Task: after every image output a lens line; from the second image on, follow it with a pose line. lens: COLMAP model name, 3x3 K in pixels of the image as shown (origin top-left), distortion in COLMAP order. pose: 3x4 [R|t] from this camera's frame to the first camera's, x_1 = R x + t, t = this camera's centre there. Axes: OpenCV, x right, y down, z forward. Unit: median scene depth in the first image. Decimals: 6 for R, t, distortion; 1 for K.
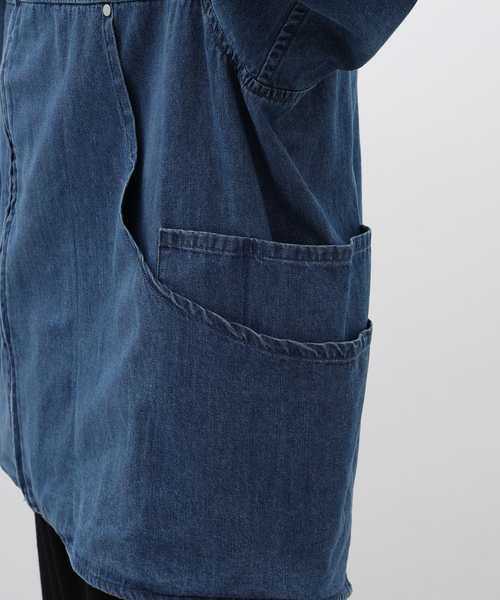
lens RADIAL K [[1477.7, 0, 250.0], [0, 1477.7, 300.0], [0, 0, 1]] dist [0.063345, 0.896989]
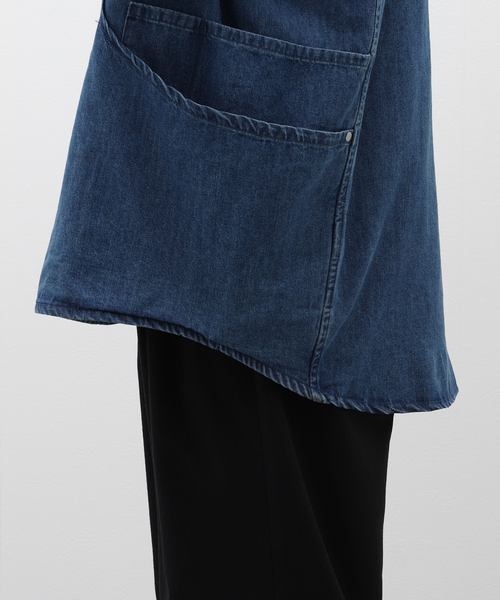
lens RADIAL K [[1477.7, 0, 250.0], [0, 1477.7, 300.0], [0, 0, 1]] dist [0.063345, 0.896989]
pose [[0.992015, 0.097243, 0.080316, -0.029233], [-0.108462, 0.982751, 0.149790, -0.000165], [-0.064365, -0.157305, 0.985450, -0.204917]]
